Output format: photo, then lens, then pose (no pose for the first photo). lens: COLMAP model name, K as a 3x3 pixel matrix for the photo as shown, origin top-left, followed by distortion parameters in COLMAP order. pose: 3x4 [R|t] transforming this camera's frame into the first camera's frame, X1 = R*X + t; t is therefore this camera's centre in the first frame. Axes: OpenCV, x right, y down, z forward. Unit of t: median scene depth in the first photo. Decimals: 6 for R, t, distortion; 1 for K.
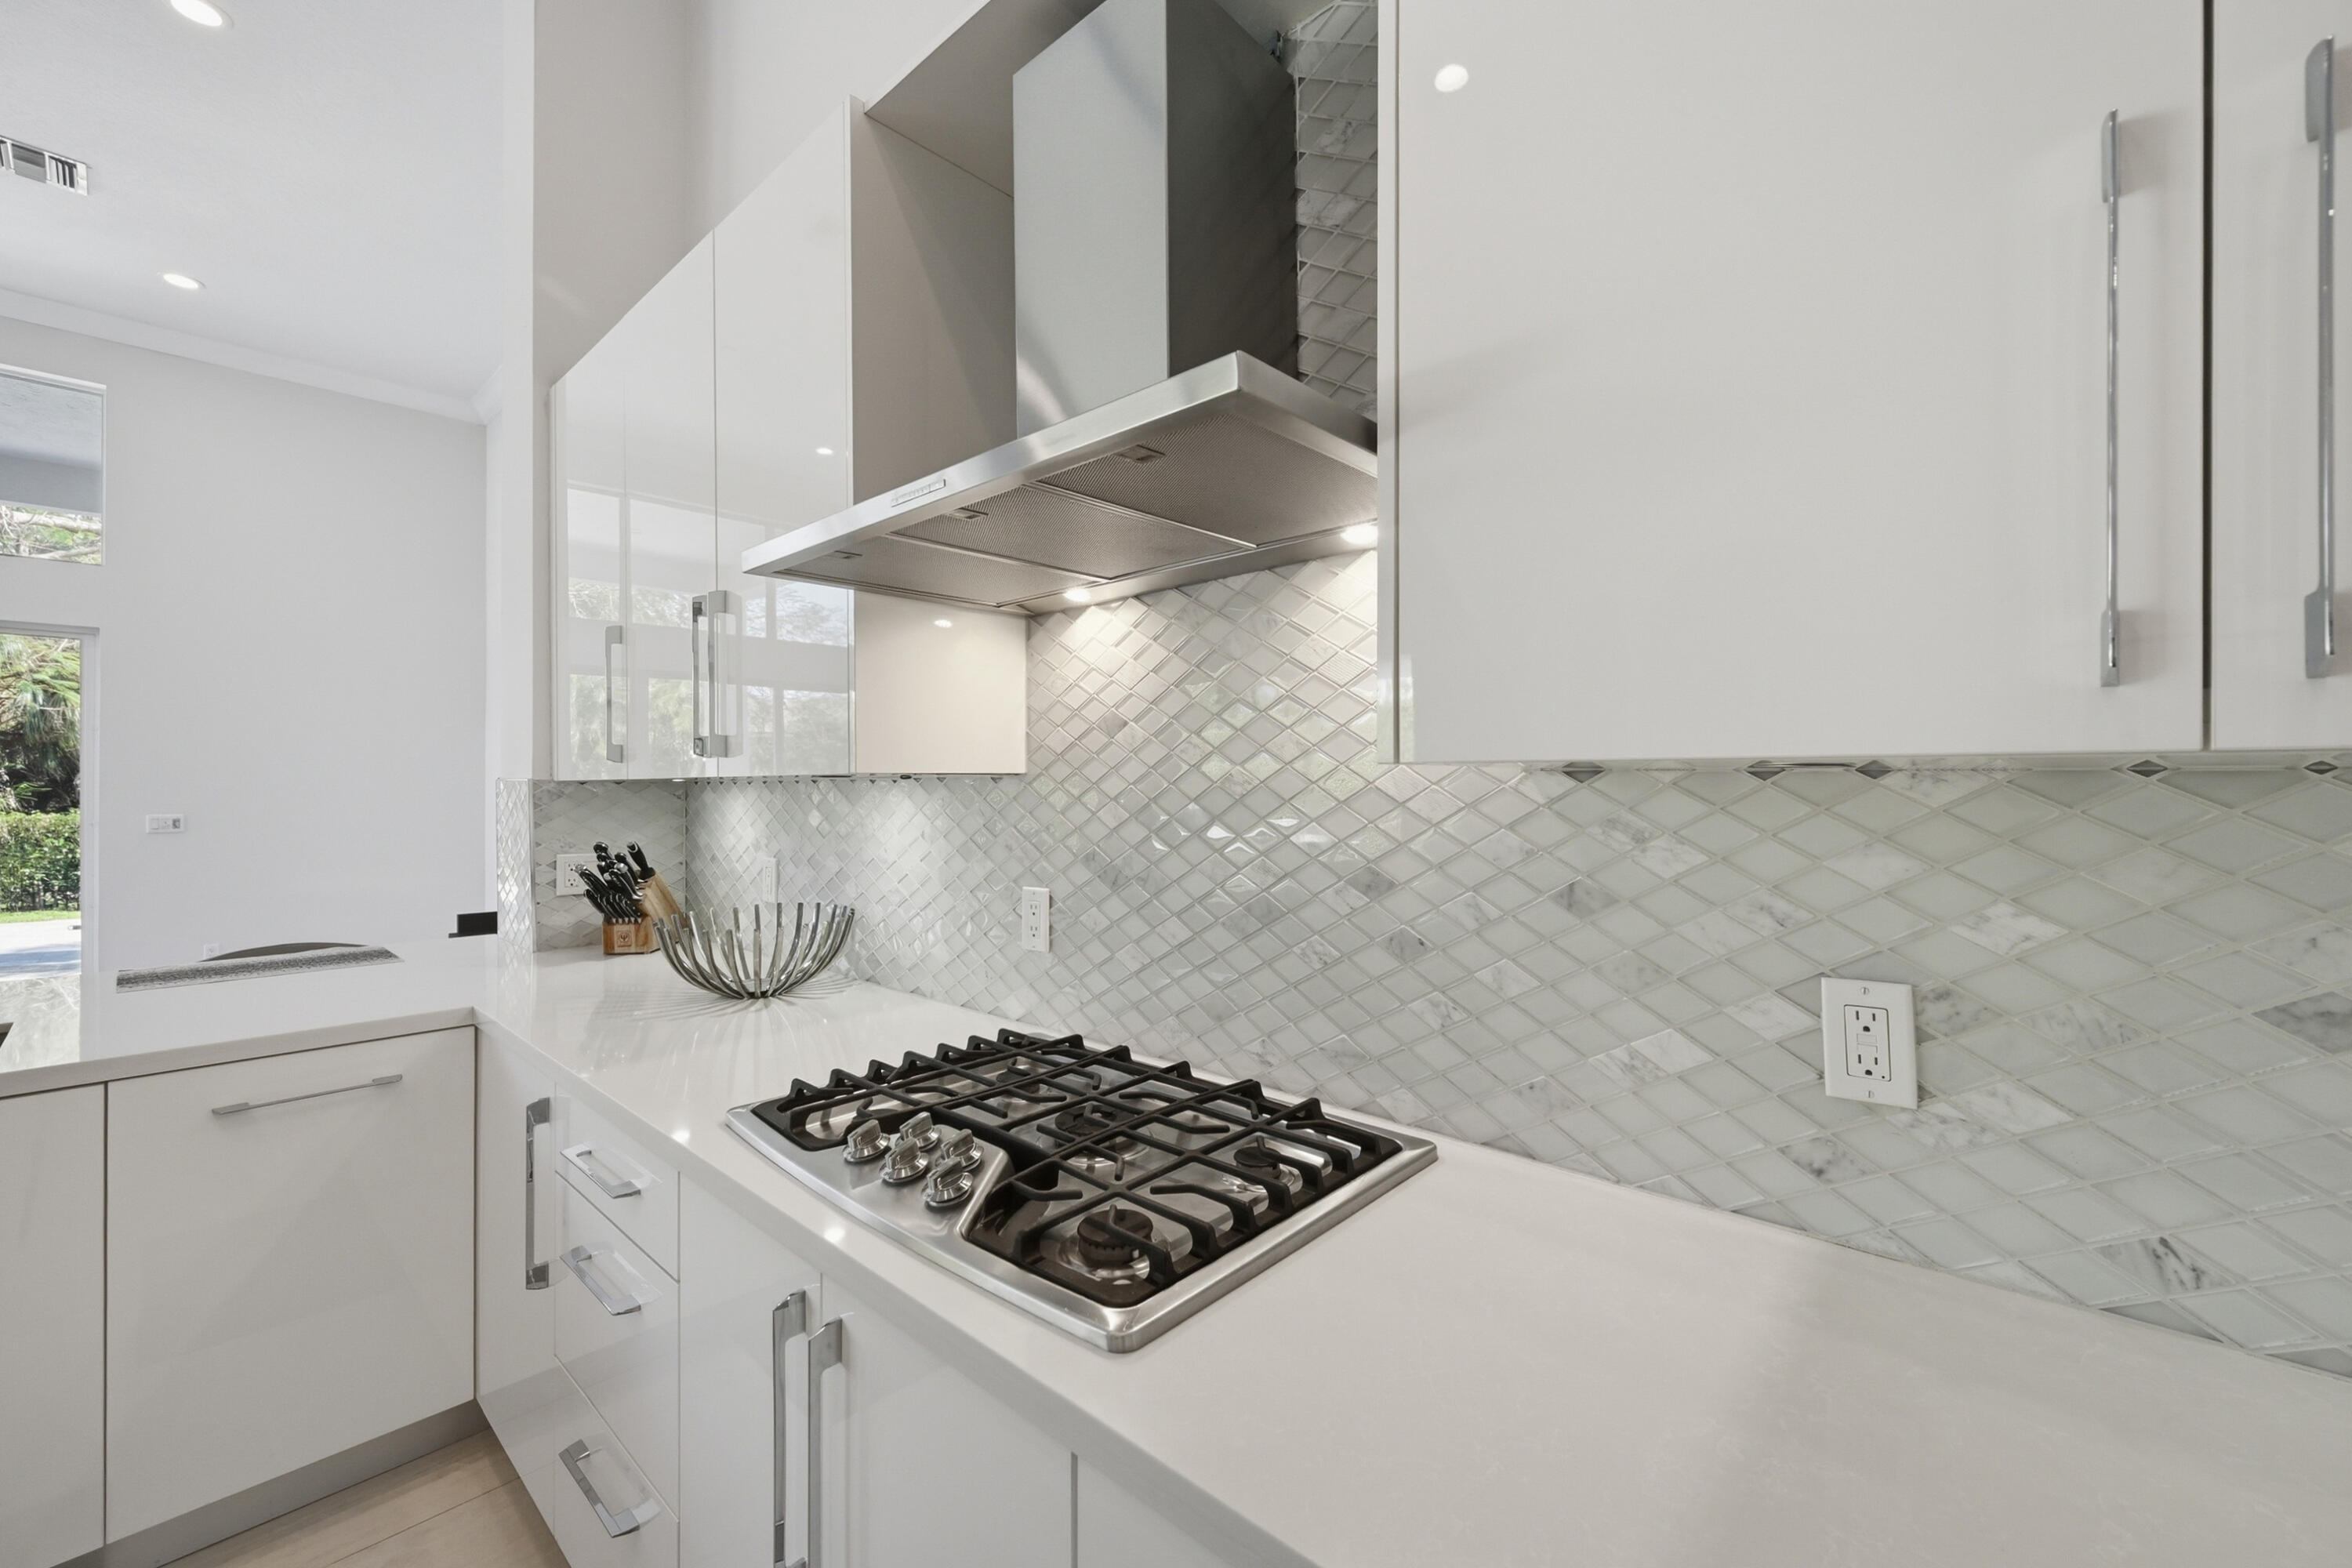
lens RADIAL K [[933.9, 0, 1183.0], [0, 933.9, 782.7], [0, 0, 1]] dist [-0.001958, 0.000504]
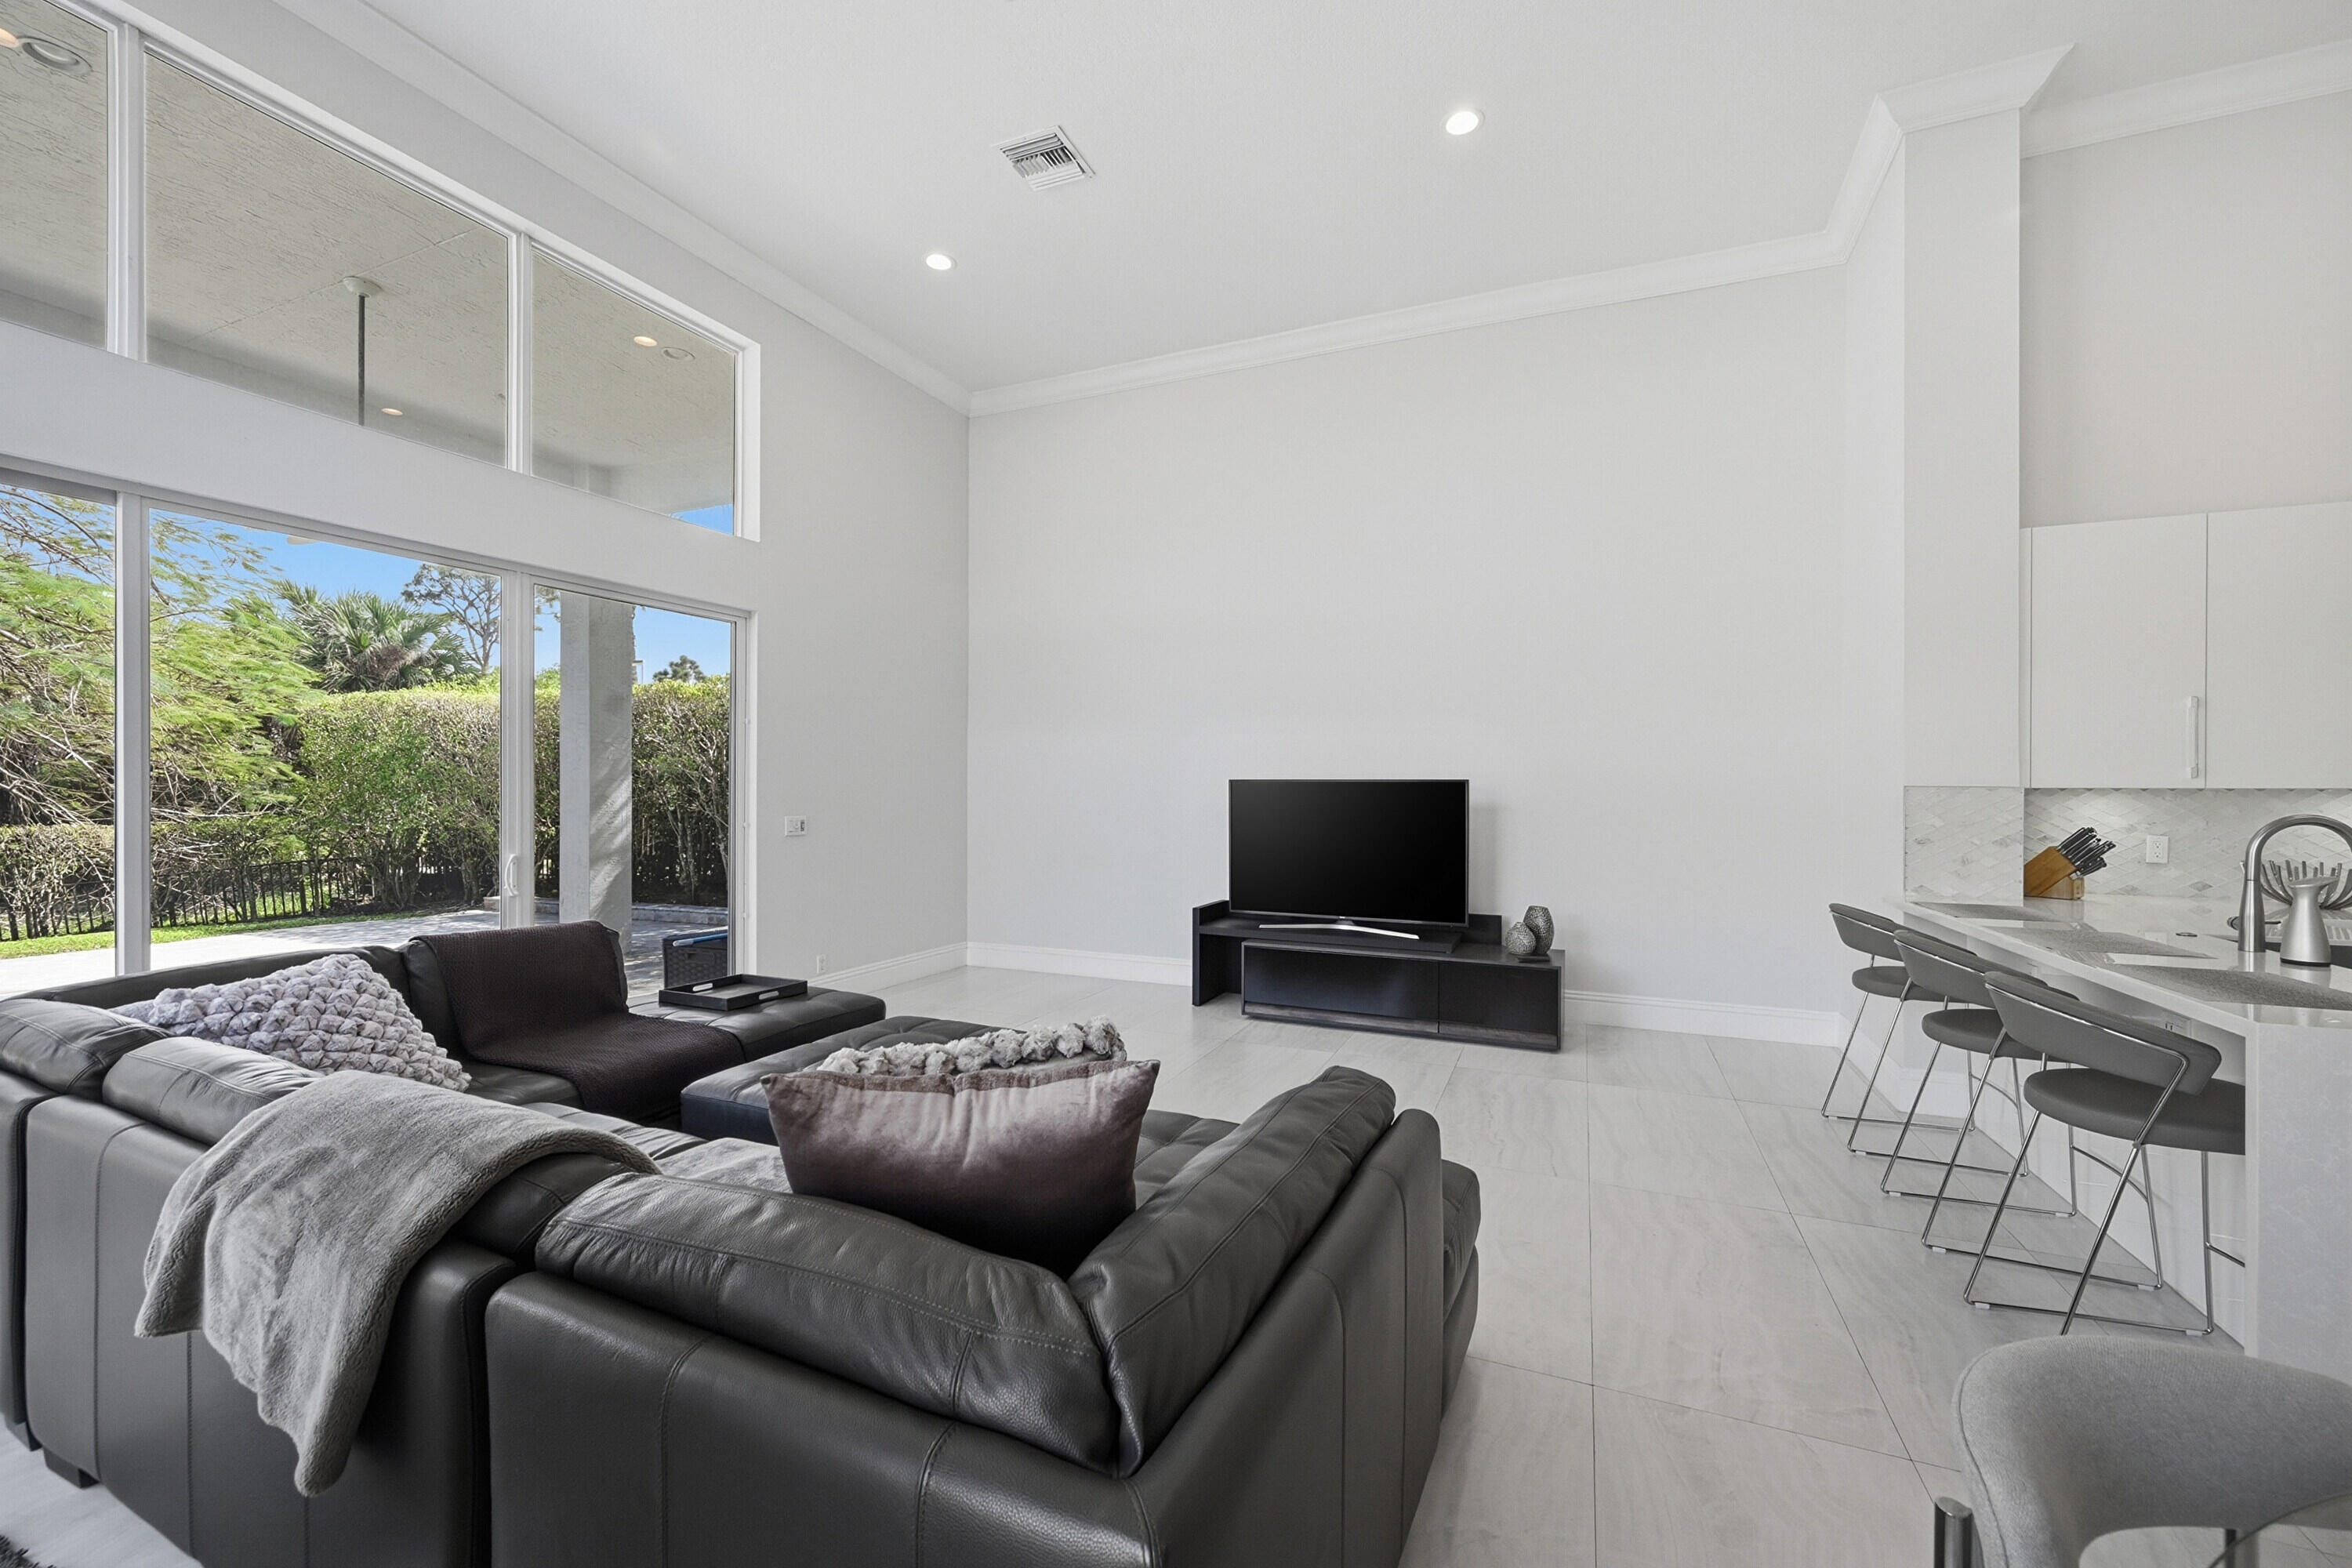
lens RADIAL K [[933.9, 0, 1175.2], [0, 933.9, 779.8], [0, 0, 1]] dist [-0.001958, 0.000504]
pose [[0.949645, 0.005240, 0.313283, -3.681414], [-0.005040, 0.999986, -0.001449, -0.008717], [-0.313286, -0.000203, 0.949659, -0.017952]]
